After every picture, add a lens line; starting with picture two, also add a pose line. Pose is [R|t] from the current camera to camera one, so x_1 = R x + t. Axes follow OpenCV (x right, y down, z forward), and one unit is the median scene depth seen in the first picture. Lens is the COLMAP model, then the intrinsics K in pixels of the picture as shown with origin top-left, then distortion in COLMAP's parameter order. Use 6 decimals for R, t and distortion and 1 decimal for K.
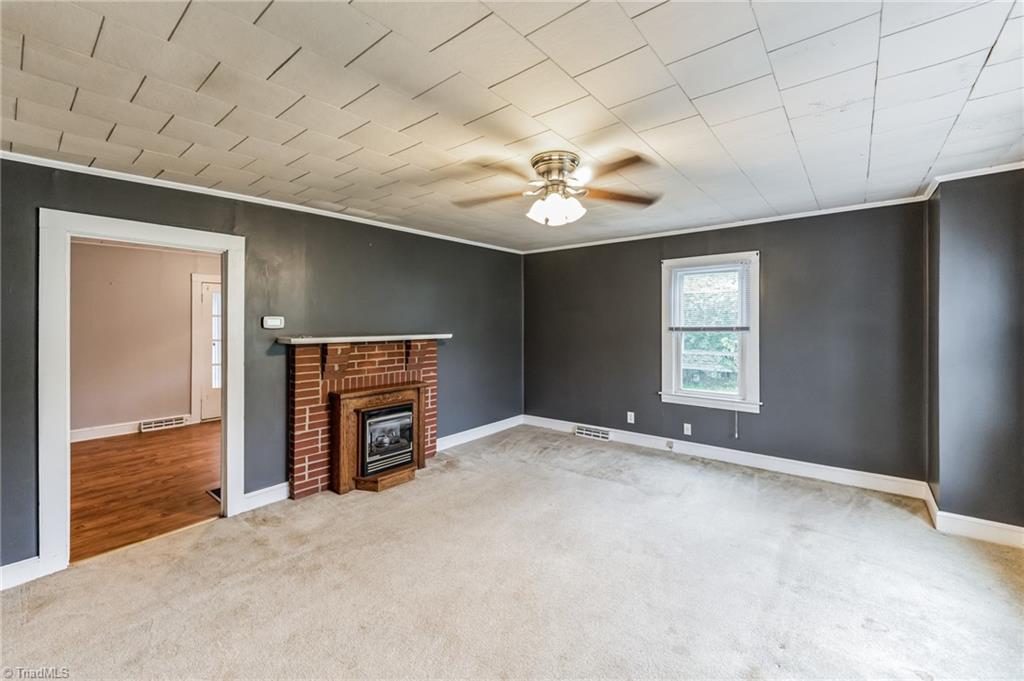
lens RADIAL K [[418.4, 0, 511.2], [0, 418.4, 328.0], [0, 0, 1]] dist [0.000009, -0.000195]
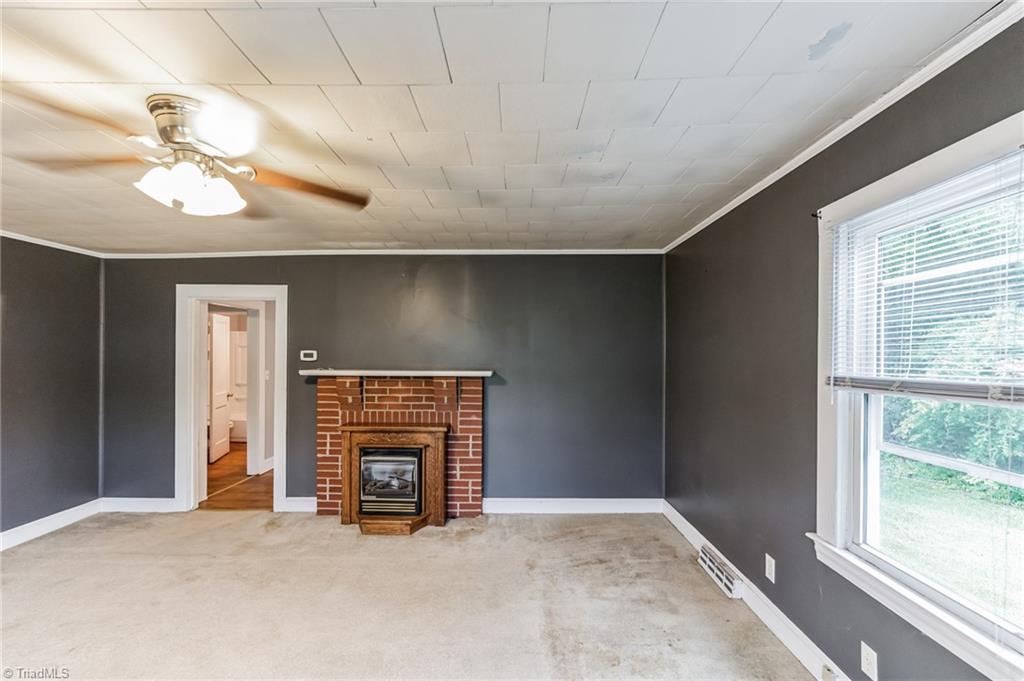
lens RADIAL K [[418.4, 0, 513.3], [0, 418.4, 355.1], [0, 0, 1]] dist [0.000009, -0.000195]
pose [[0.624731, 0.009533, -0.780782, 0.582652], [-0.016415, 0.999865, -0.000926, -0.019303], [0.780667, 0.013396, 0.624803, 0.610746]]
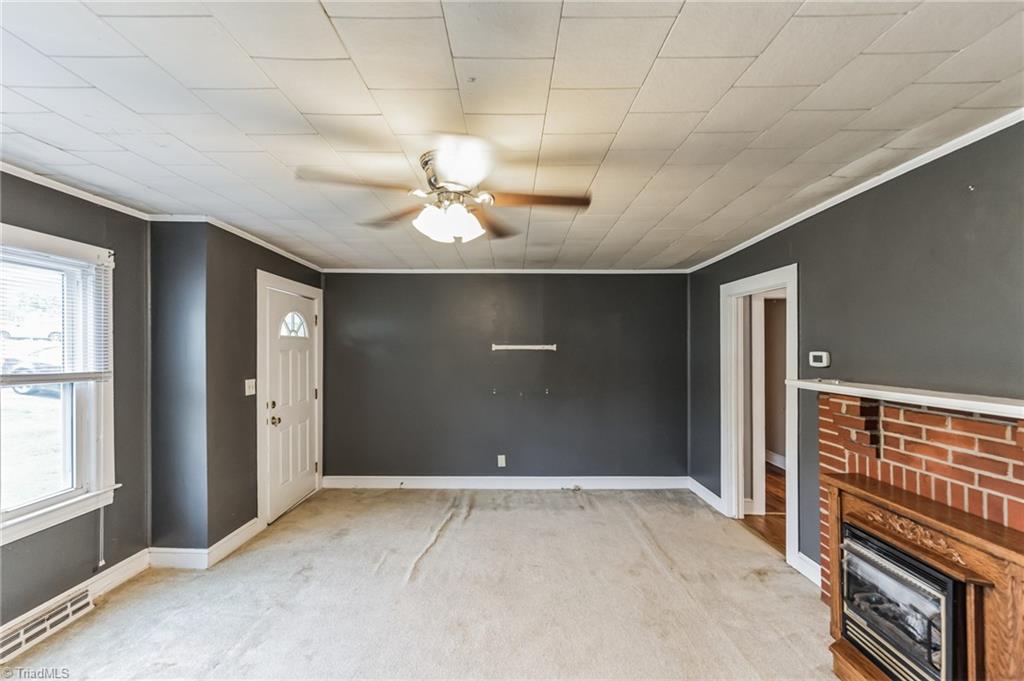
lens RADIAL K [[418.4, 0, 506.8], [0, 418.4, 345.2], [0, 0, 1]] dist [0.000009, -0.000195]
pose [[-0.776226, -0.001529, -0.630453, 0.330844], [-0.005731, 0.999973, 0.004632, -0.033879], [0.630428, 0.007209, -0.776214, 1.054993]]
